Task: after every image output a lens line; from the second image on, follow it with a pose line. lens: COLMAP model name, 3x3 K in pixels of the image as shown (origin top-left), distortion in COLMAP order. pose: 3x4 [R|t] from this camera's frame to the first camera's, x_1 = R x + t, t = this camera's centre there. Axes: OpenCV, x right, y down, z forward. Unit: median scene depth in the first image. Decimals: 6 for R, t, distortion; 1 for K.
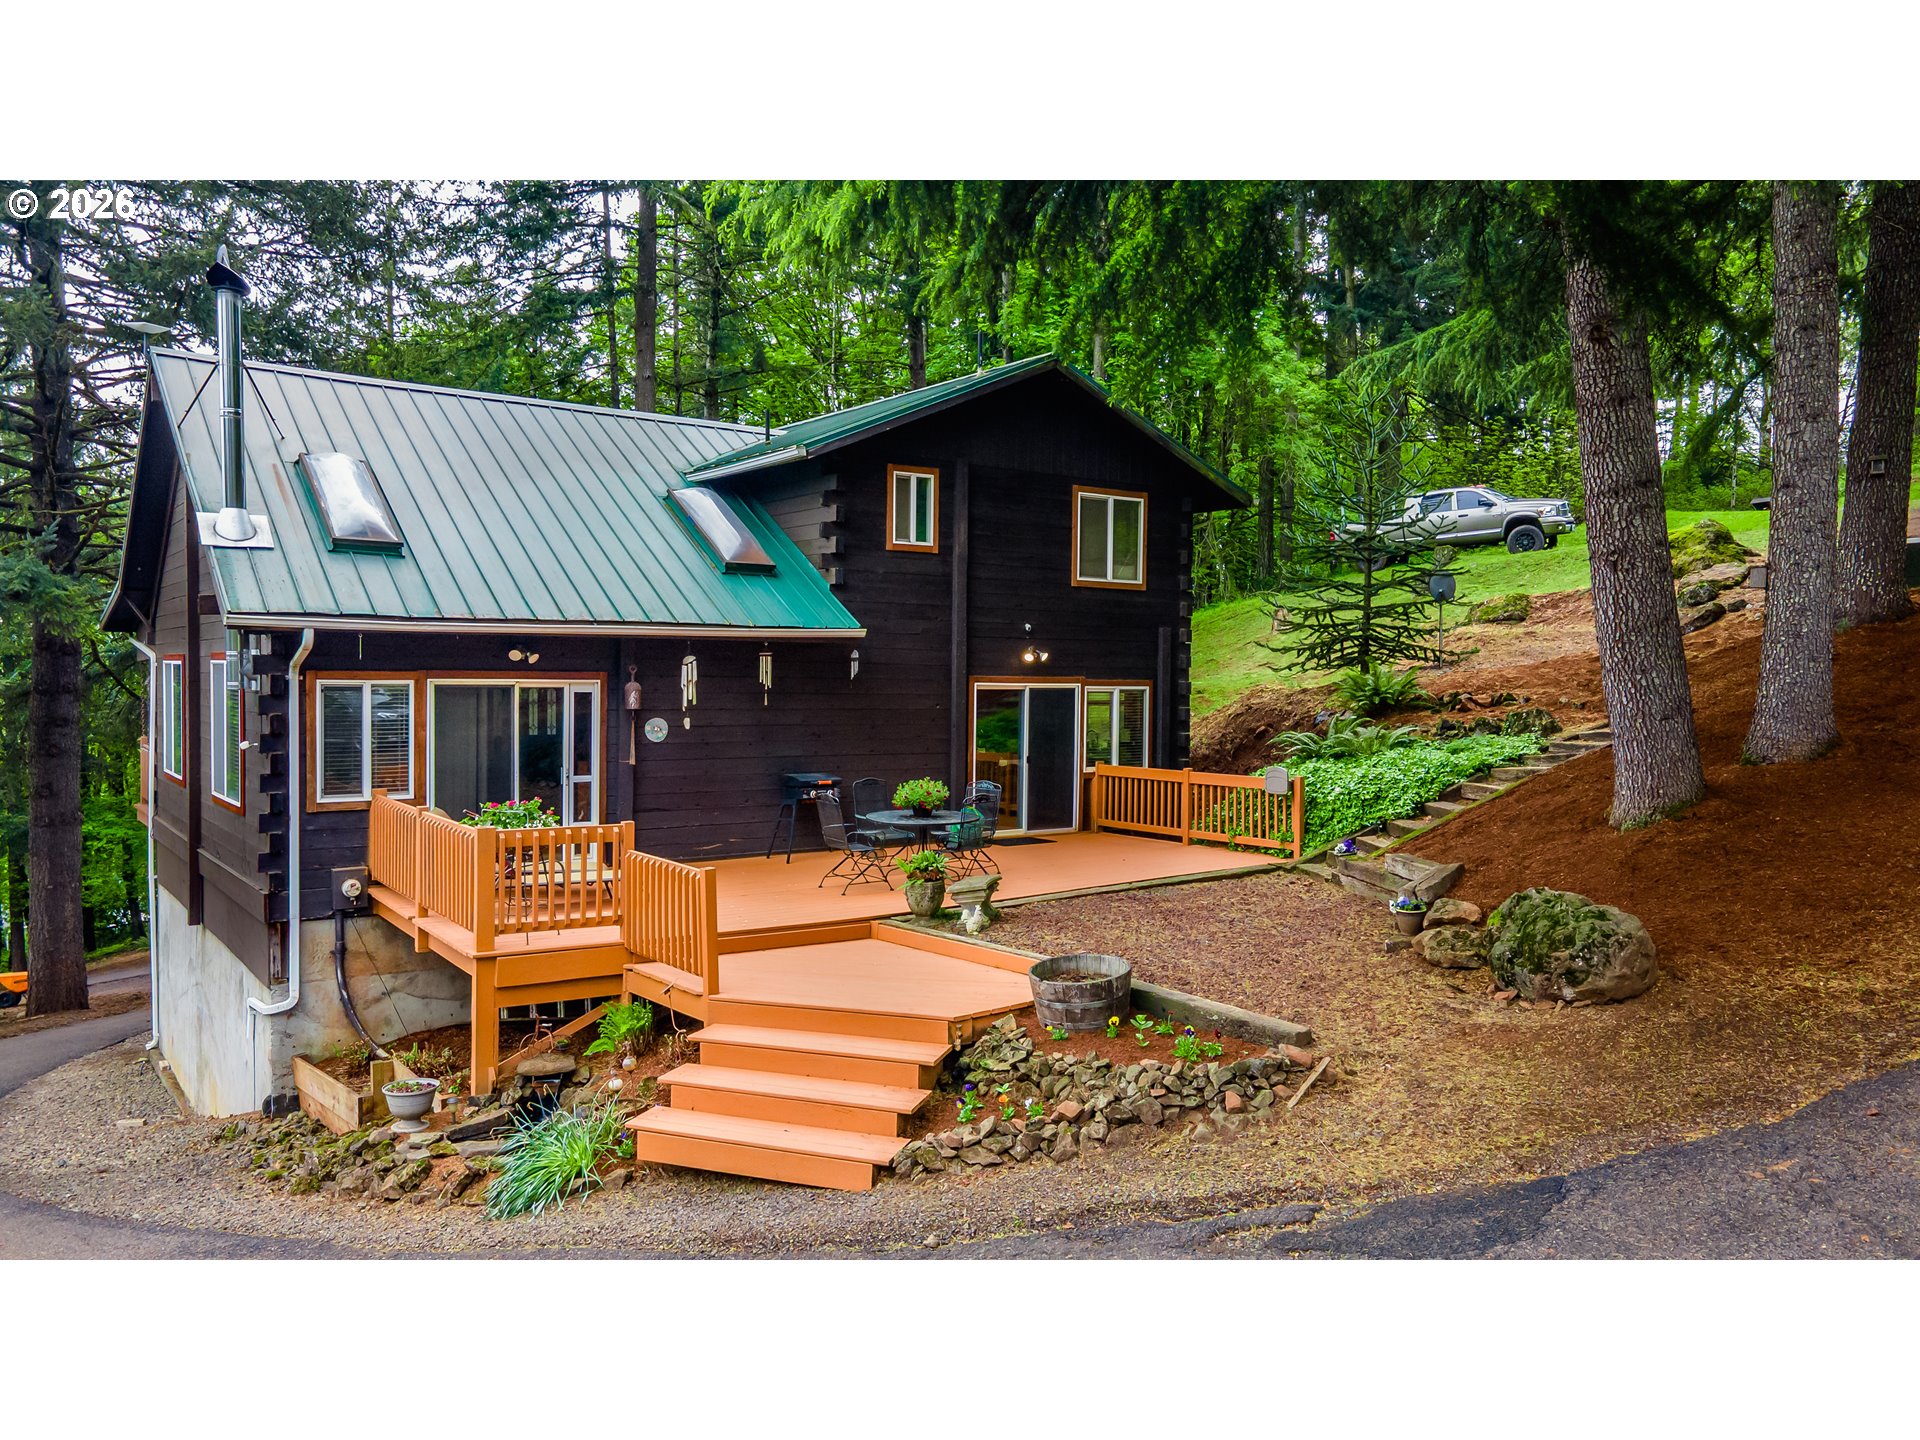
lens RADIAL K [[1419.5, 0, 958.2], [0, 1419.5, 712.7], [0, 0, 1]] dist [0.020840, 0.019604]
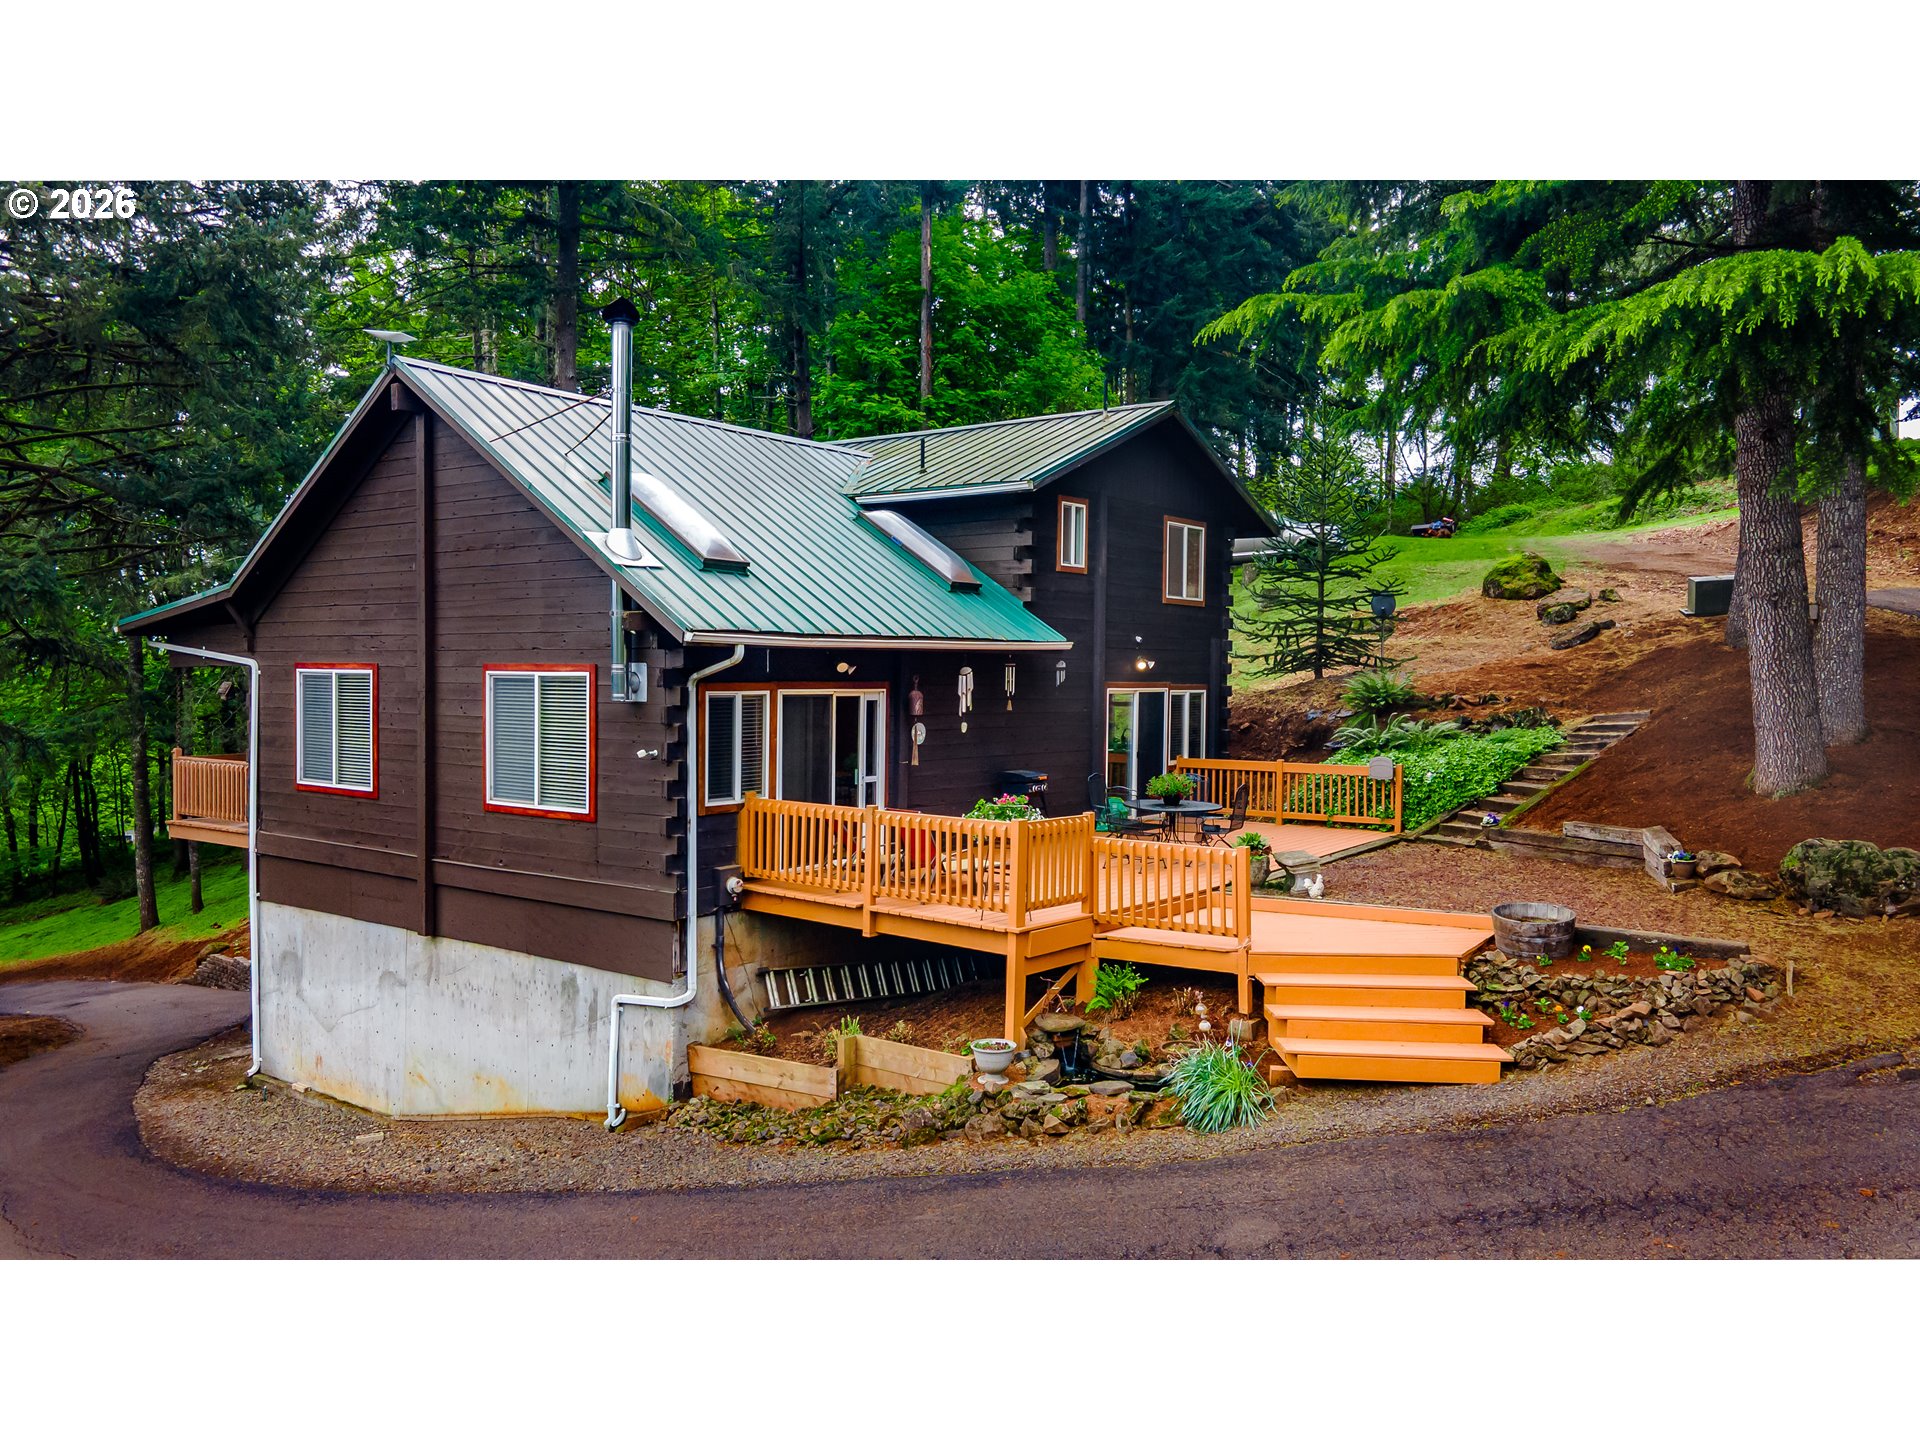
lens RADIAL K [[1419.5, 0, 959.9], [0, 1419.5, 716.8], [0, 0, 1]] dist [0.020840, 0.019604]
pose [[0.956947, -0.010419, 0.290075, -0.517732], [0.008569, 0.999934, 0.007648, -0.009365], [-0.290136, -0.004833, 0.956973, -0.065280]]
